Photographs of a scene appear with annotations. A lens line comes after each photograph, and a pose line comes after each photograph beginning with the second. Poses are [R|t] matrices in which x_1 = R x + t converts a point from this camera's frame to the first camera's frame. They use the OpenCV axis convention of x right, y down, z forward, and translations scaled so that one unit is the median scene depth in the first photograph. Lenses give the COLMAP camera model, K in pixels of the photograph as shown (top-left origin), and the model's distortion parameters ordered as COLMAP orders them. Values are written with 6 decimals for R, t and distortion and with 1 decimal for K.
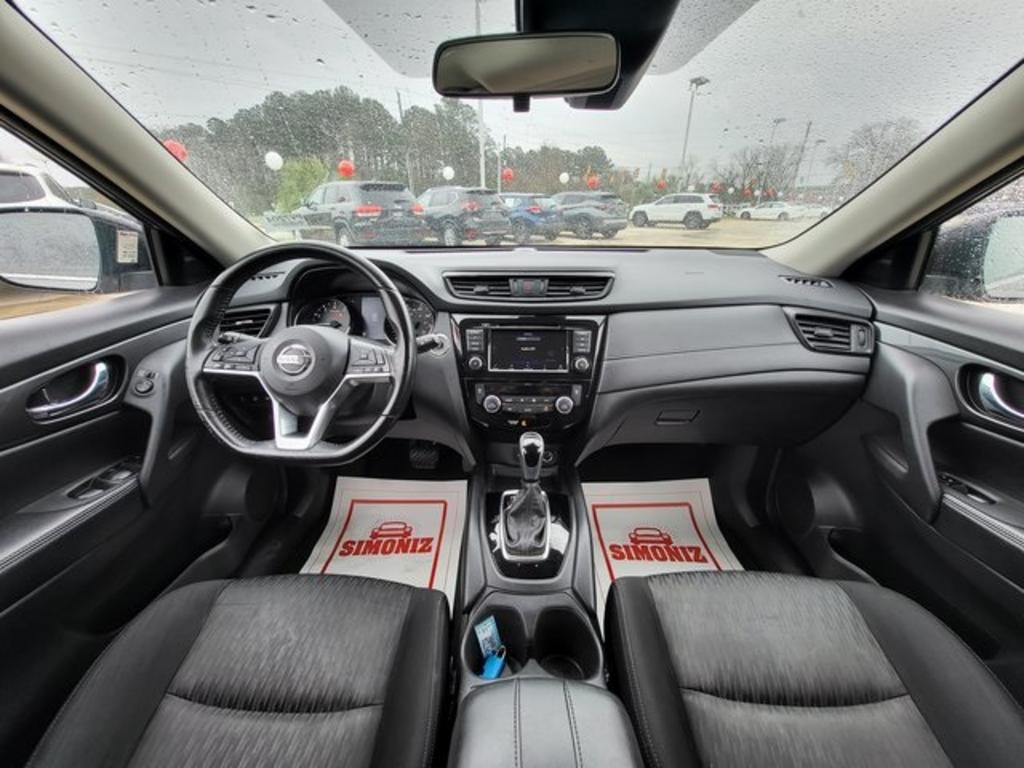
lens RADIAL K [[405.0, 0, 504.0], [0, 405.0, 387.2], [0, 0, 1]] dist [0.000576, -0.000592]
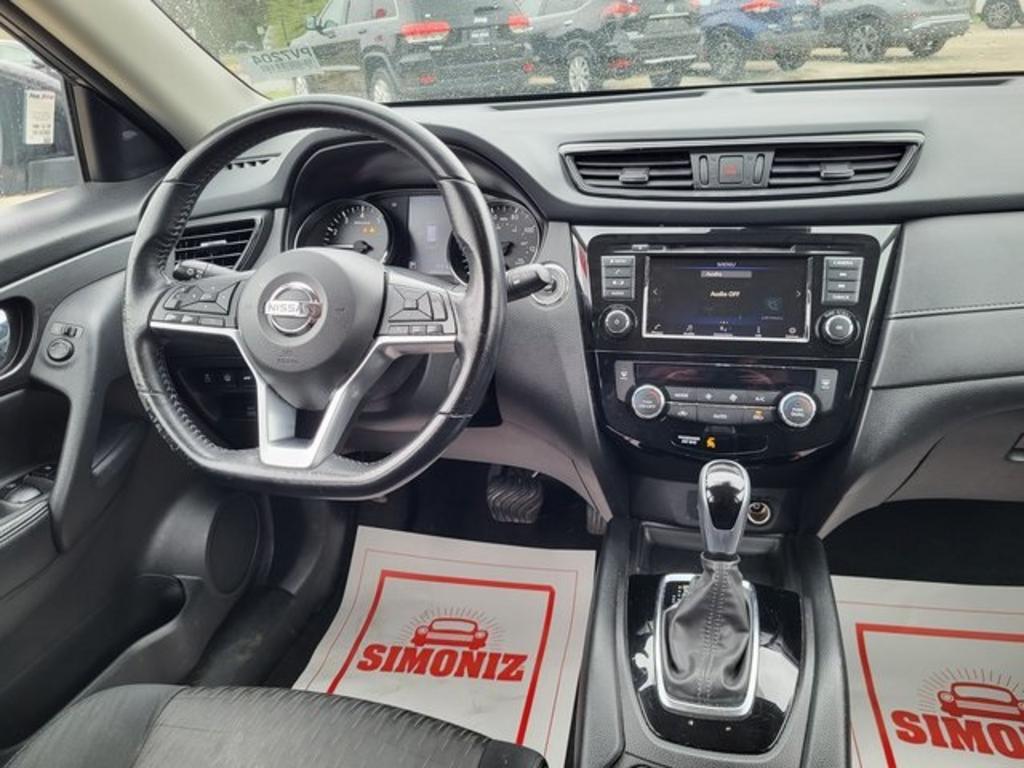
lens RADIAL K [[802.0, 0, 500.3], [0, 802.0, 383.8], [0, 0, 1]] dist [0.024115, -0.011247]
pose [[0.975618, 0.032871, -0.216998, 0.007534], [-0.030030, 0.999415, 0.016381, 0.007258], [0.217409, -0.009465, 0.976035, -0.023847]]
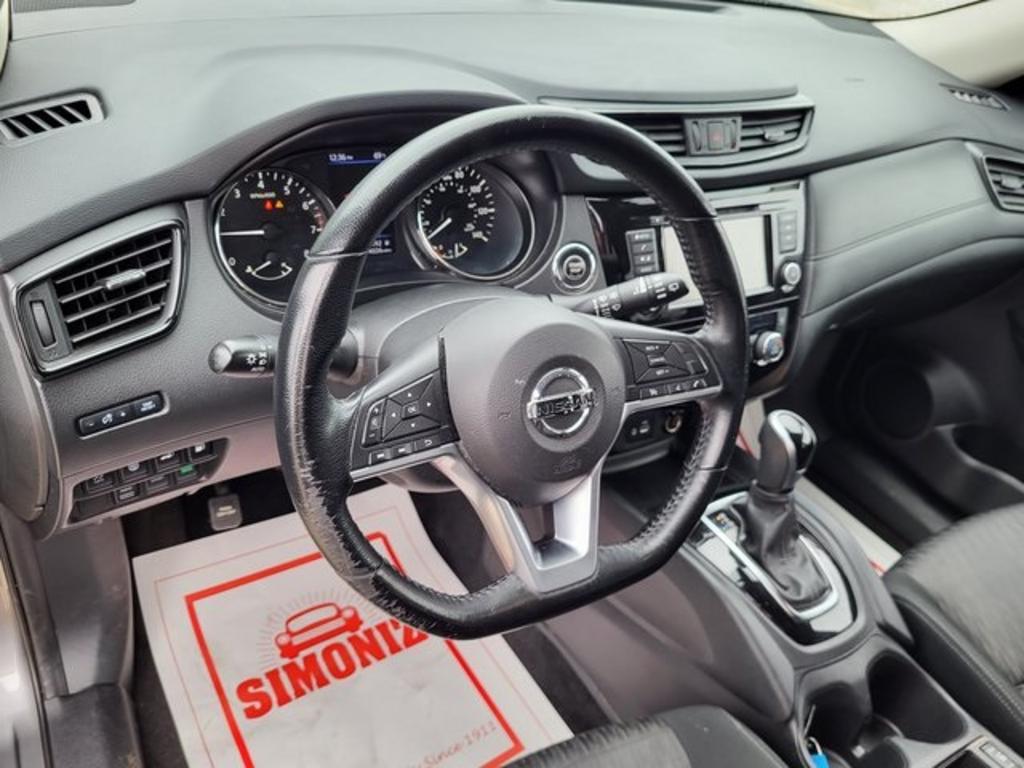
lens RADIAL K [[802.0, 0, 519.1], [0, 802.0, 385.4], [0, 0, 1]] dist [0.024115, -0.011247]
pose [[0.829477, -0.208743, 0.518068, -0.700750], [0.062984, 0.956579, 0.284587, -0.233775], [-0.554978, -0.203428, 0.806608, 0.228561]]
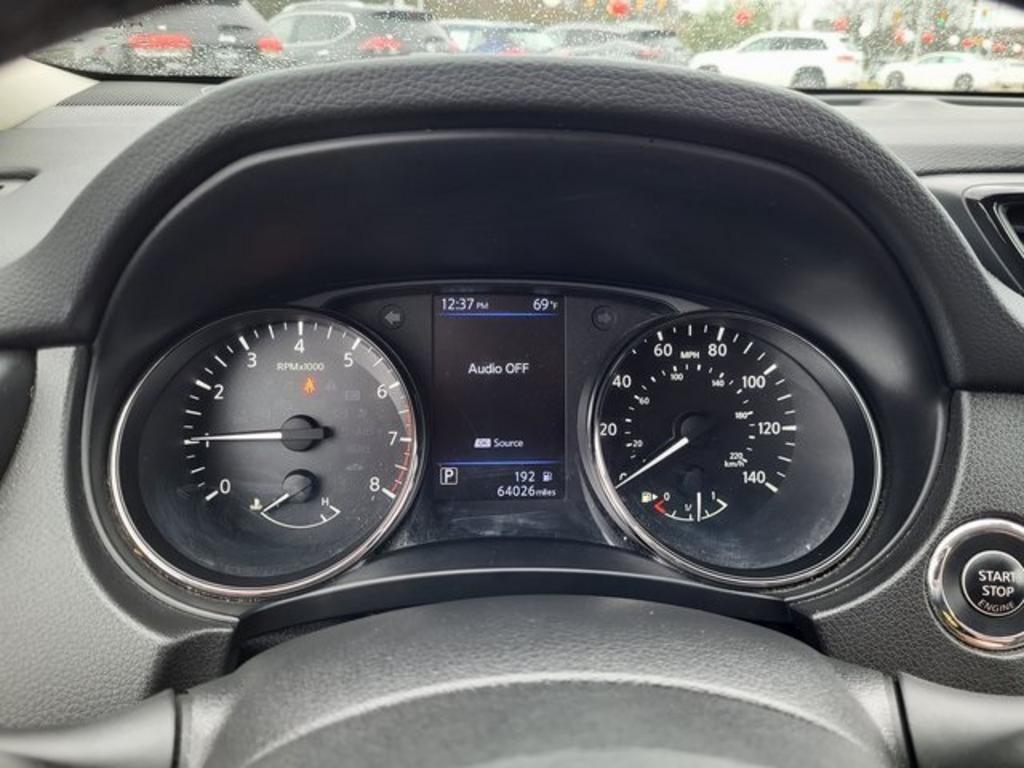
lens RADIAL K [[802.0, 0, 519.3], [0, 802.0, 391.4], [0, 0, 1]] dist [0.024115, -0.011247]
pose [[0.994018, -0.021456, 0.107092, -0.381035], [0.023977, 0.999463, -0.022312, -0.176264], [-0.106556, 0.024746, 0.993999, 0.639130]]
